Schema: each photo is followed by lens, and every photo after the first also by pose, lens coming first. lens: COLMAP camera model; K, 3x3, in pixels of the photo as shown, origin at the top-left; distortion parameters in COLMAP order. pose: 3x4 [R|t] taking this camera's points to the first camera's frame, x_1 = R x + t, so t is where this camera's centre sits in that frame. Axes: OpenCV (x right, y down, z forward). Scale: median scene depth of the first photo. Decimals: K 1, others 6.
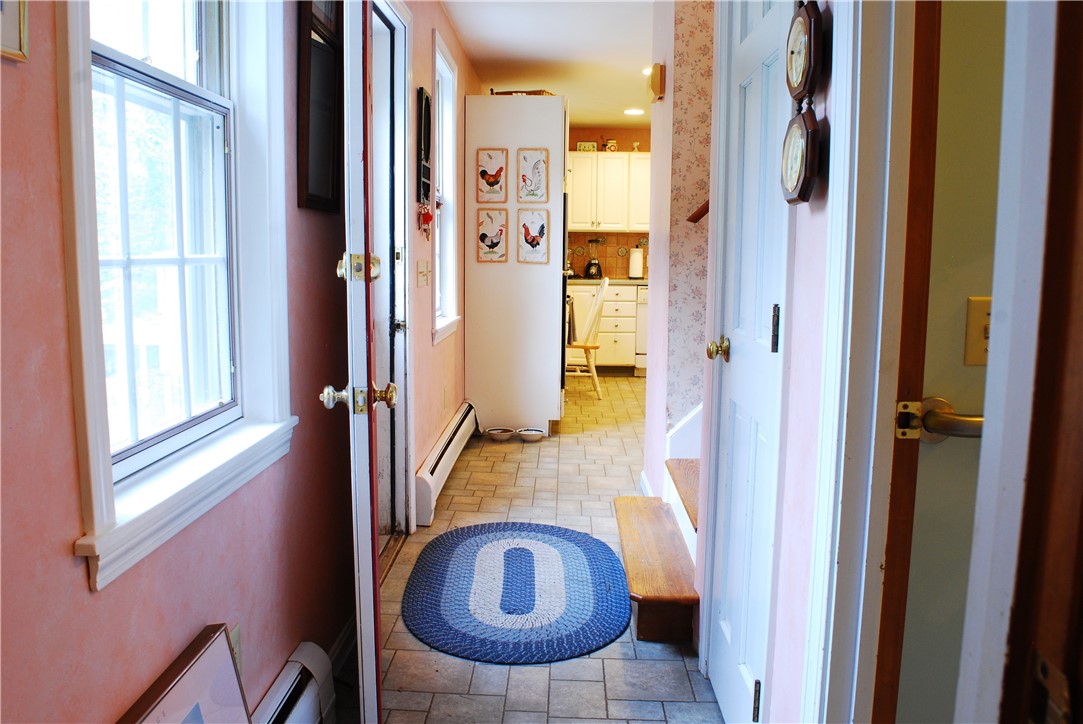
lens RADIAL K [[864.8, 0, 538.7], [0, 864.8, 359.8], [0, 0, 1]] dist [0.006006, 0.002710]
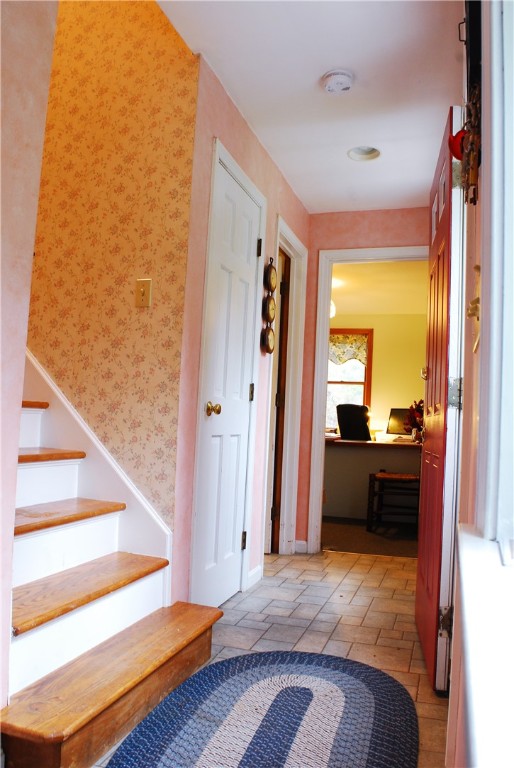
lens RADIAL K [[613.2, 0, 255.8], [0, 613.2, 383.9], [0, 0, 1]] dist [0.006006, 0.002710]
pose [[-0.960293, -0.032329, 0.277113, -0.167760], [-0.014085, 0.997615, 0.067573, -0.115688], [-0.278636, 0.060987, -0.958458, 1.702798]]
